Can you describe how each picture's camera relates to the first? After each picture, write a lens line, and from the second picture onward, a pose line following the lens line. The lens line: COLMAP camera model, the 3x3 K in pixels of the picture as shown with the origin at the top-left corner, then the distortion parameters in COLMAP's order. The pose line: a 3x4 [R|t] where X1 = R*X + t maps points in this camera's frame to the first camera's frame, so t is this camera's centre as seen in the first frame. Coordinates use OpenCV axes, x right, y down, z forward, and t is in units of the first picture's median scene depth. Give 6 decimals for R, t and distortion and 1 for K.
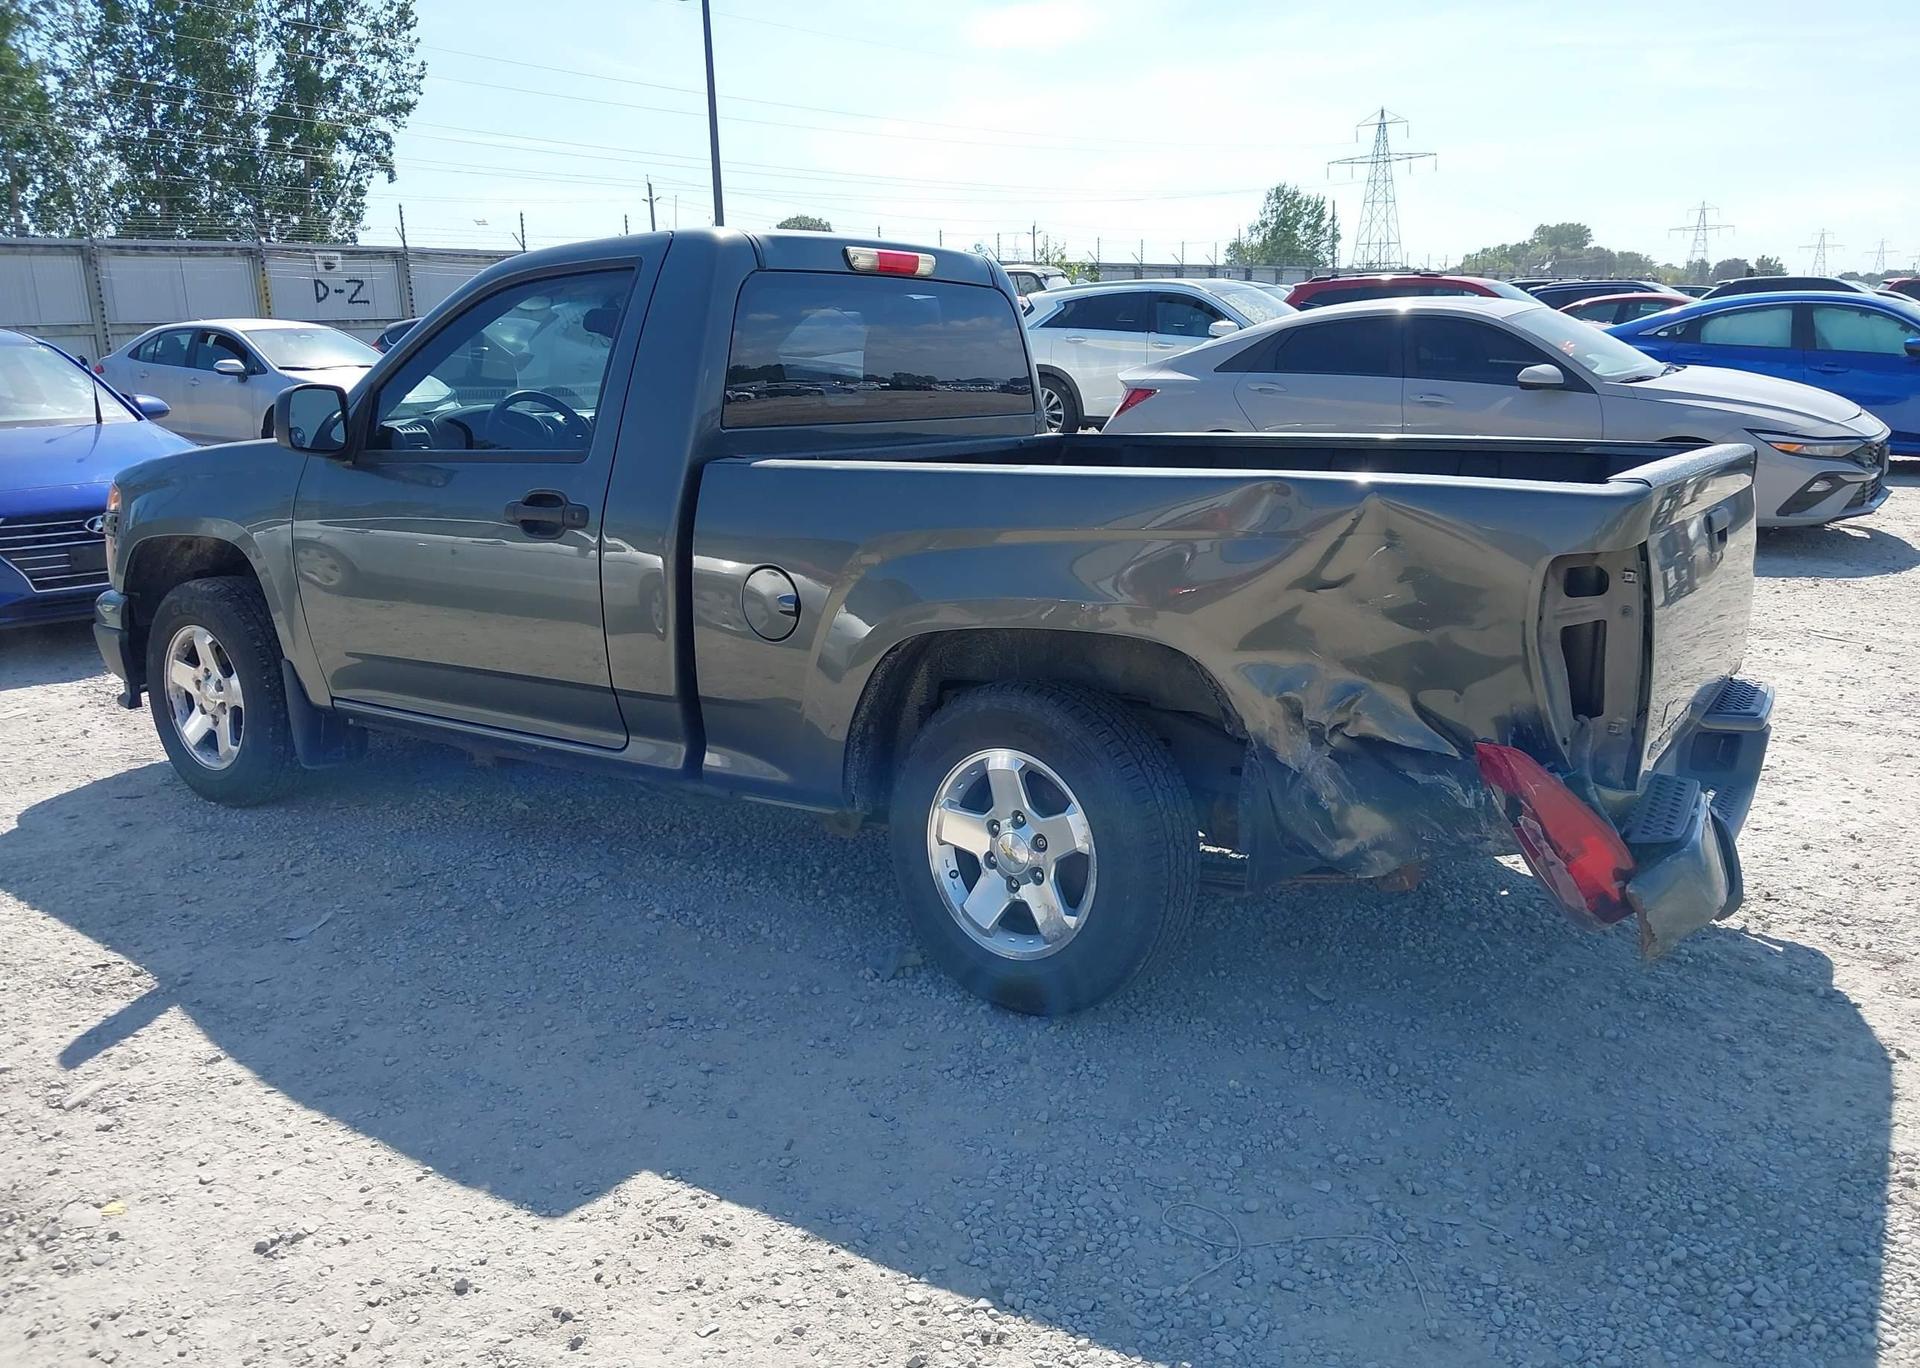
lens RADIAL K [[1616.7, 0, 960.0], [0, 1616.7, 684.0], [0, 0, 1]] dist [-0.005453, -0.014051]
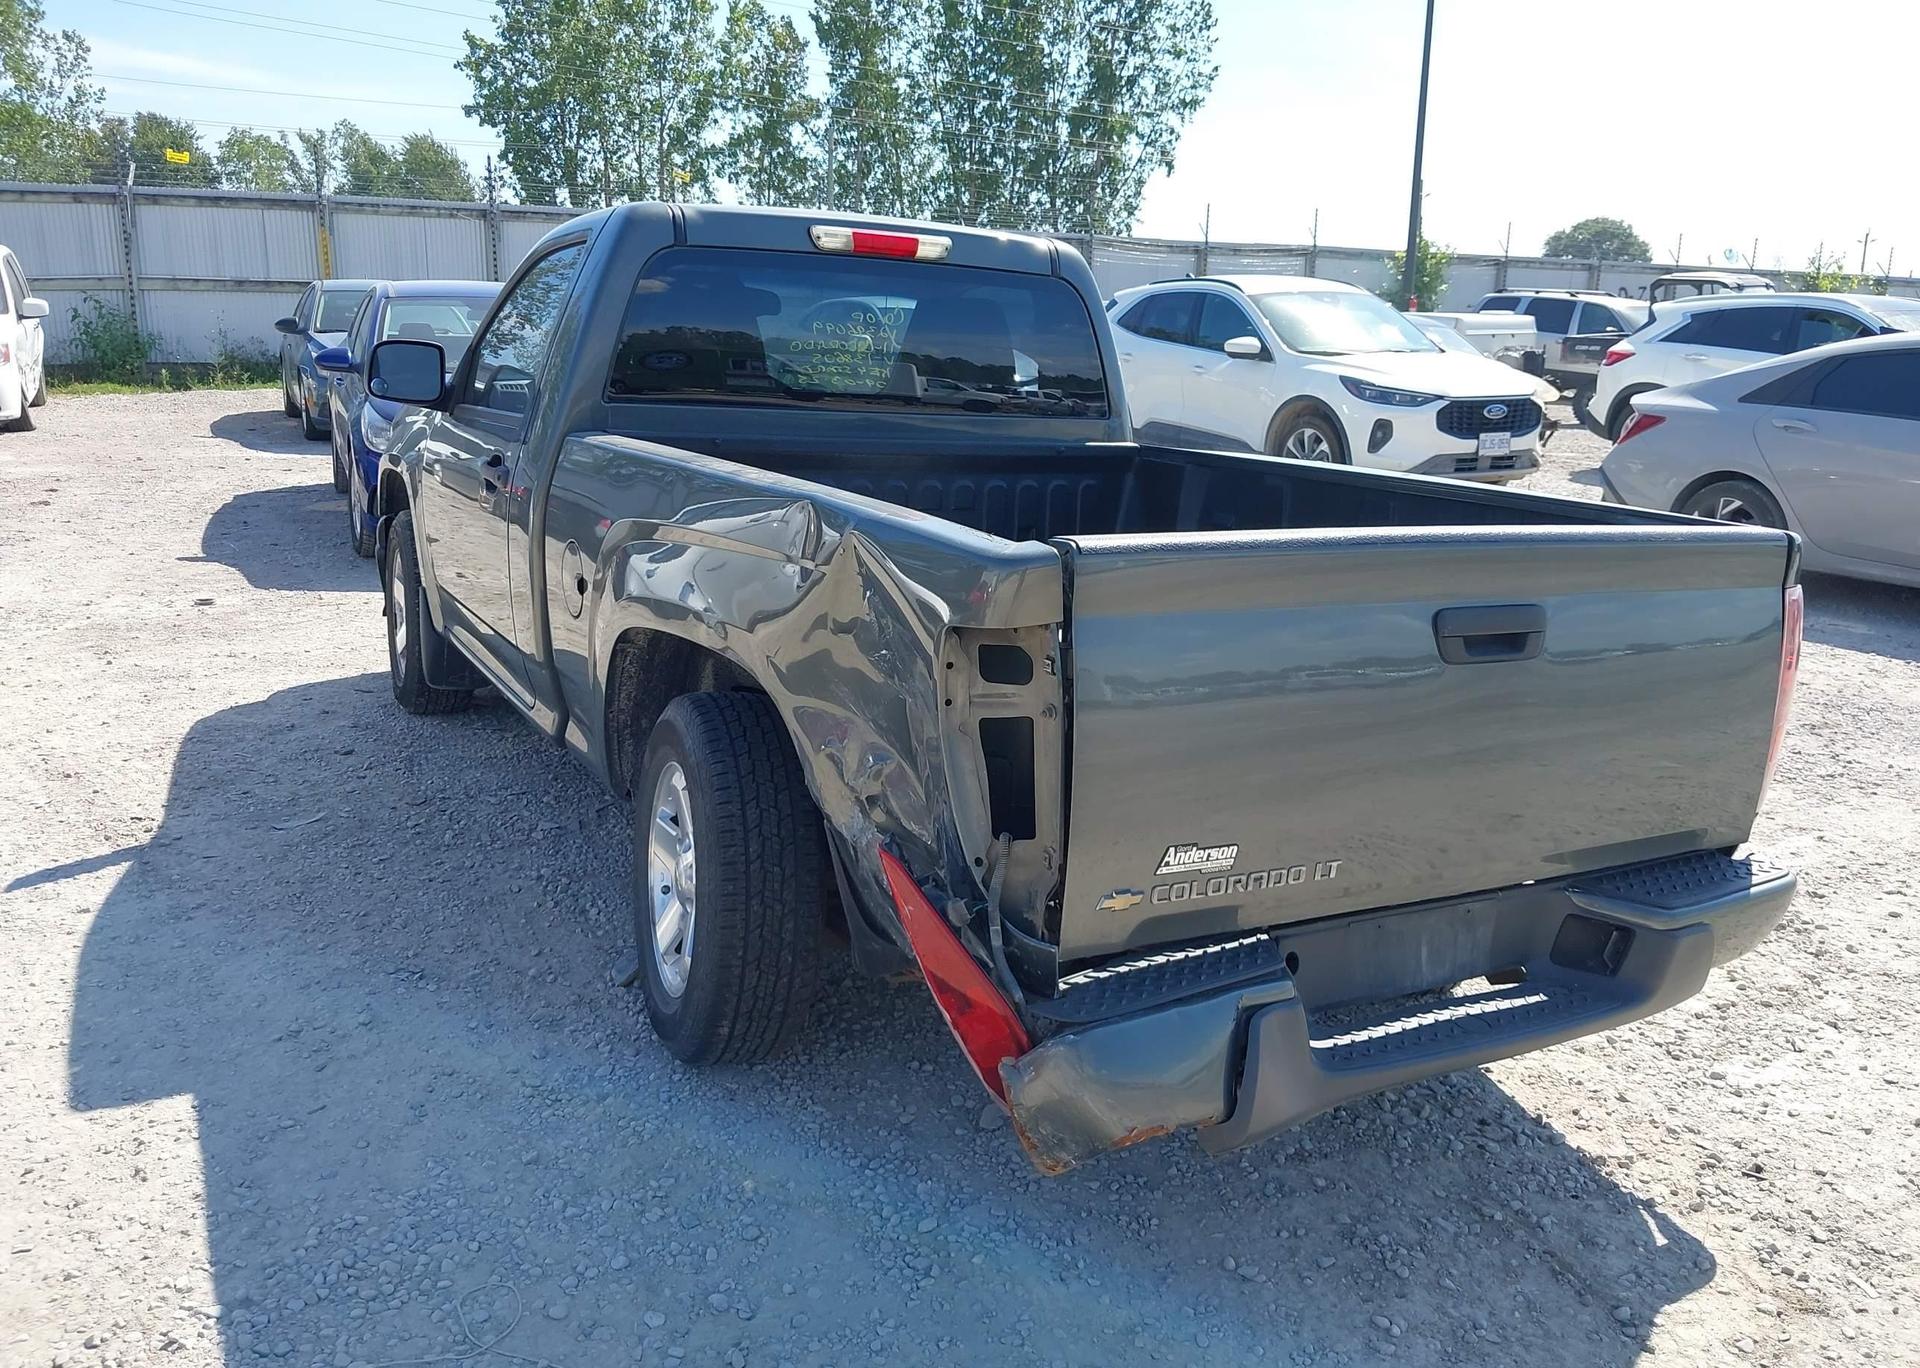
lens RADIAL K [[1604.9, 0, 968.8], [0, 1604.9, 708.0], [0, 0, 1]] dist [-0.011530, 0.013745]
pose [[0.878064, 0.156833, -0.452113, 0.425527], [-0.149115, 0.987403, 0.052919, -0.047363], [0.454718, 0.020950, 0.890389, 0.189859]]
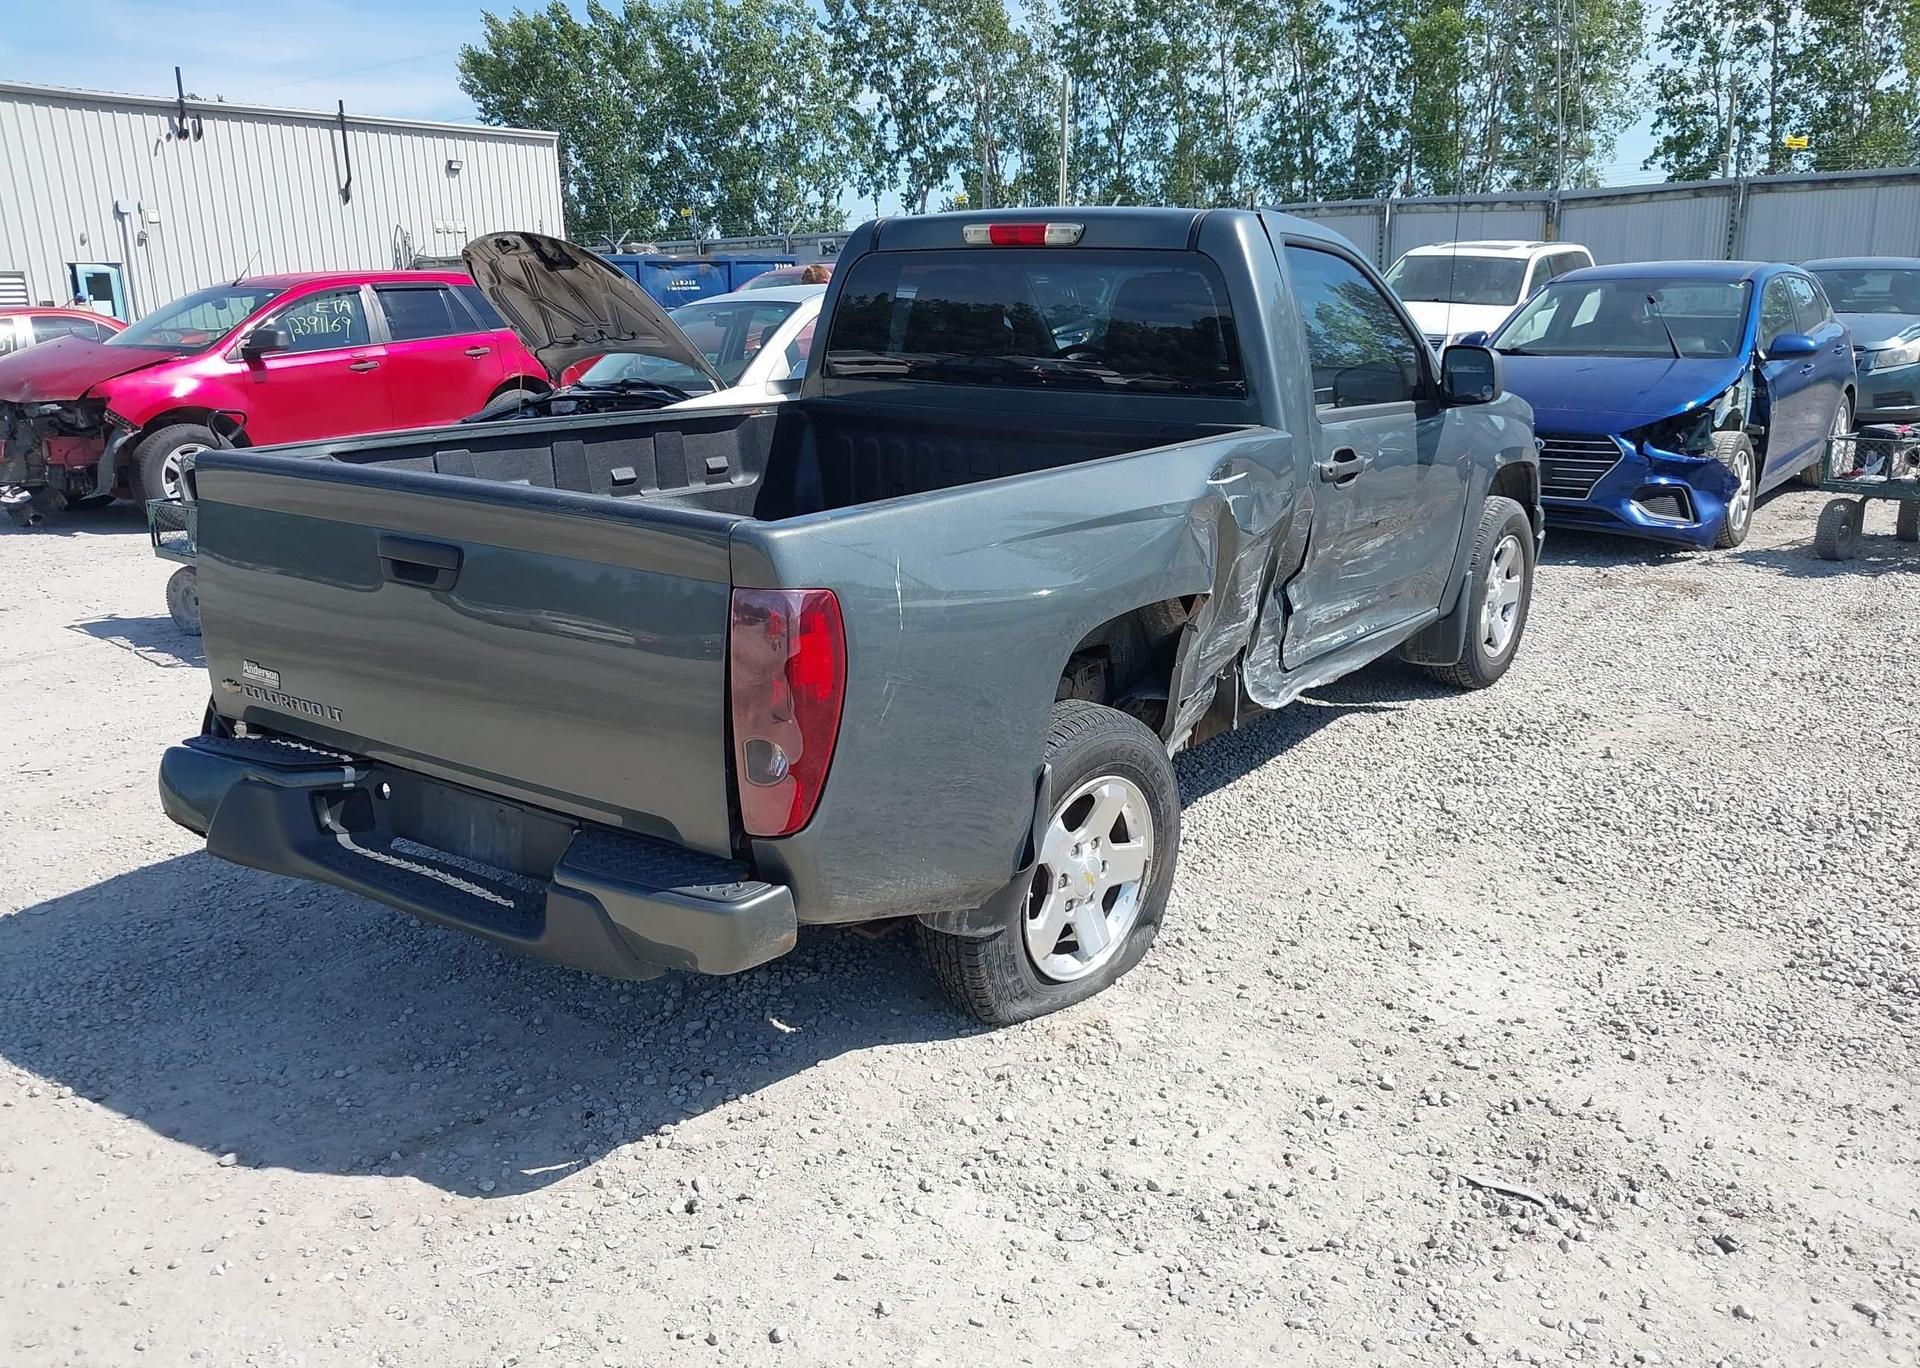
lens RADIAL K [[1604.9, 0, 968.8], [0, 1604.9, 708.0], [0, 0, 1]] dist [-0.011530, 0.013745]
pose [[-0.067406, 0.270927, -0.960237, 0.956713], [-0.195723, 0.940135, 0.278995, -0.239076], [0.978340, 0.206746, -0.010344, 0.984488]]
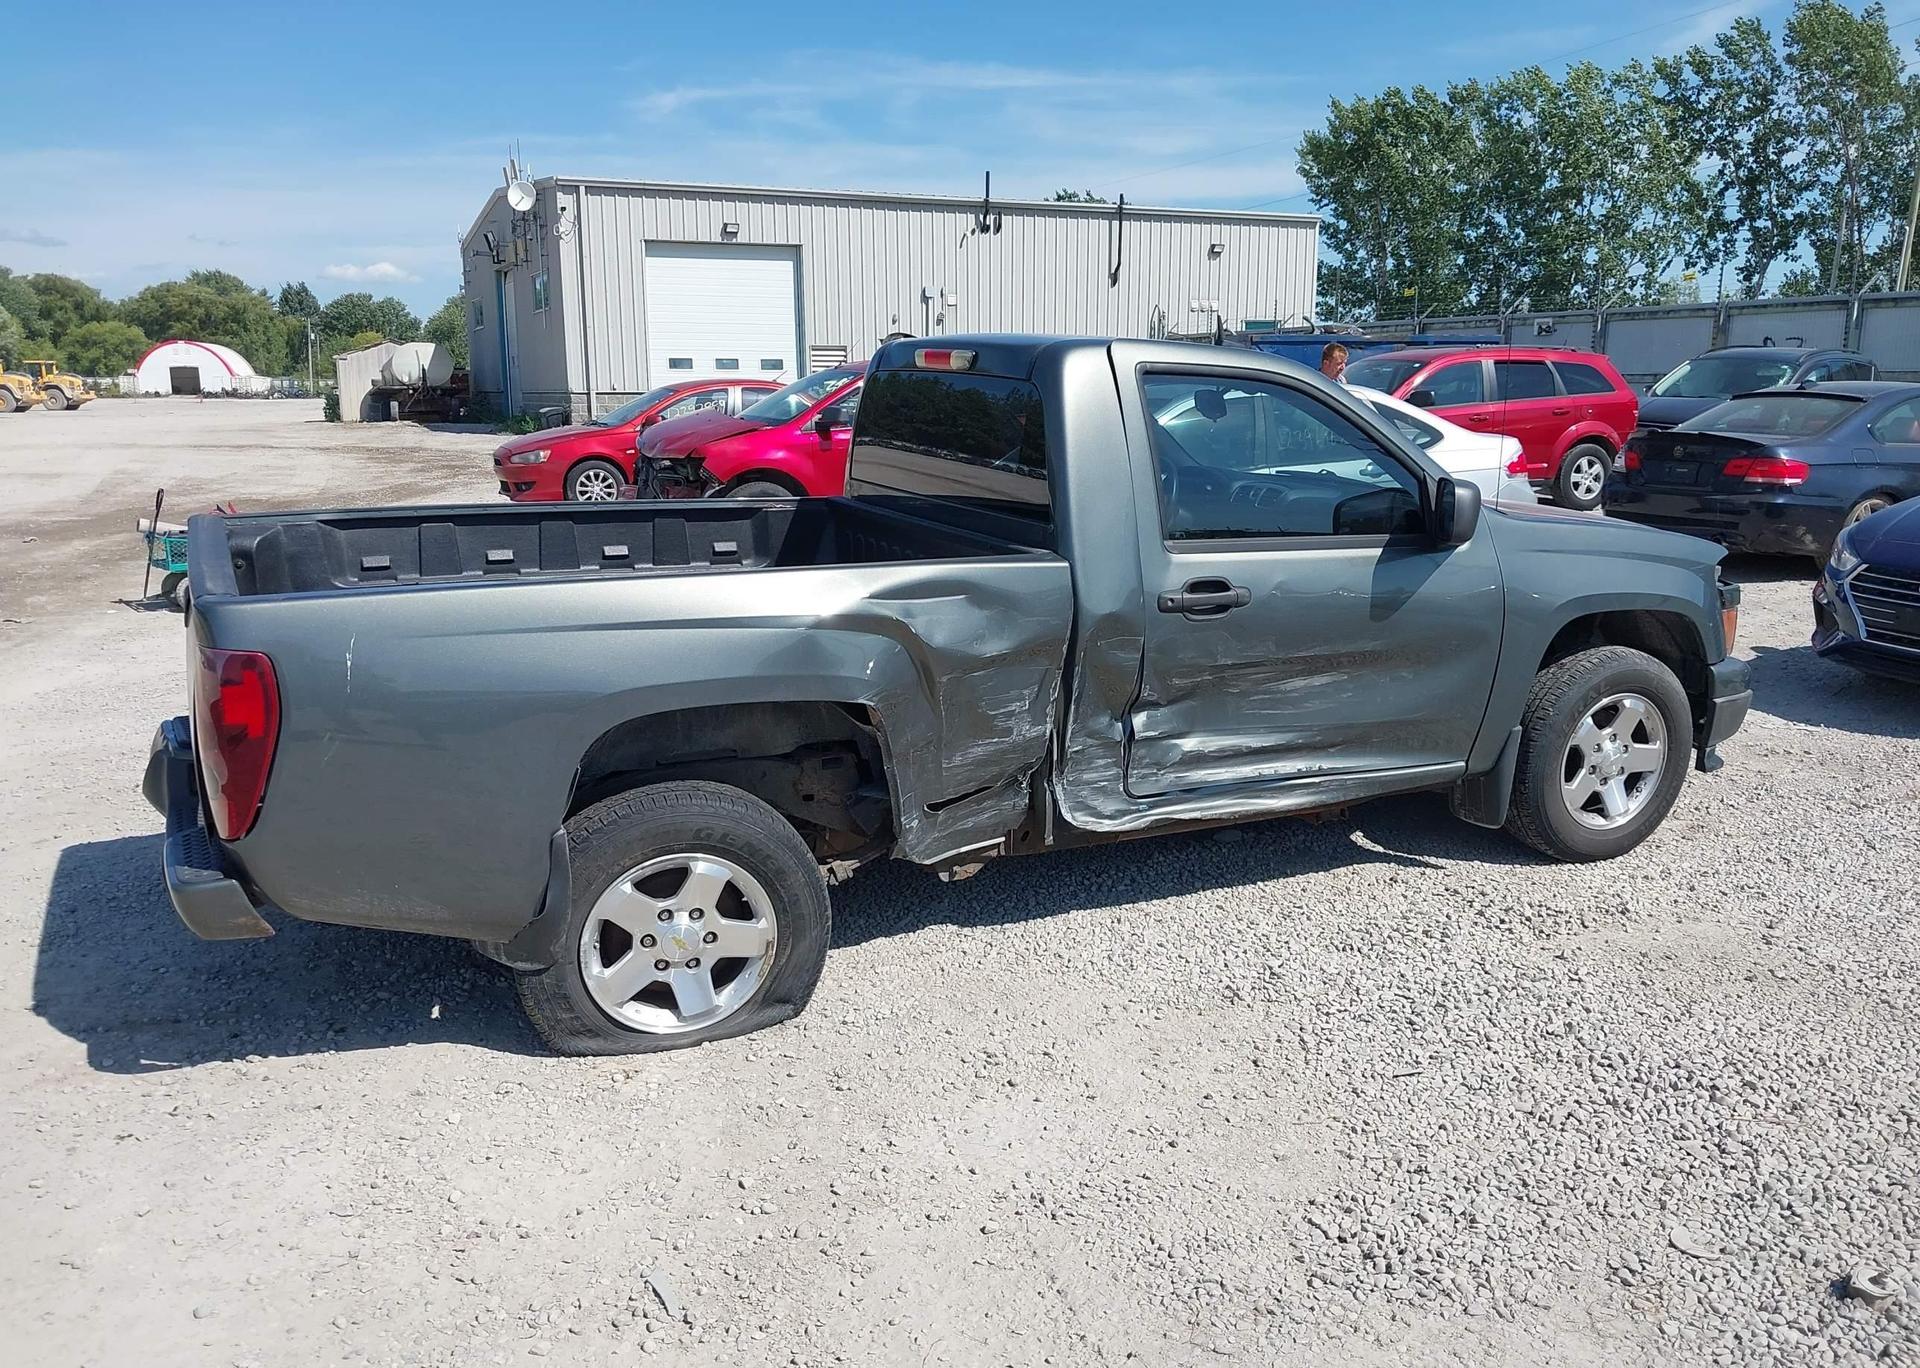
lens RADIAL K [[1589.6, 0, 972.6], [0, 1589.6, 724.3], [0, 0, 1]] dist [-0.009700, -0.002879]
pose [[-0.567850, 0.200237, -0.798406, 0.802784], [-0.162903, 0.923438, 0.347456, -0.383533], [0.806851, 0.327366, -0.491755, 1.542662]]
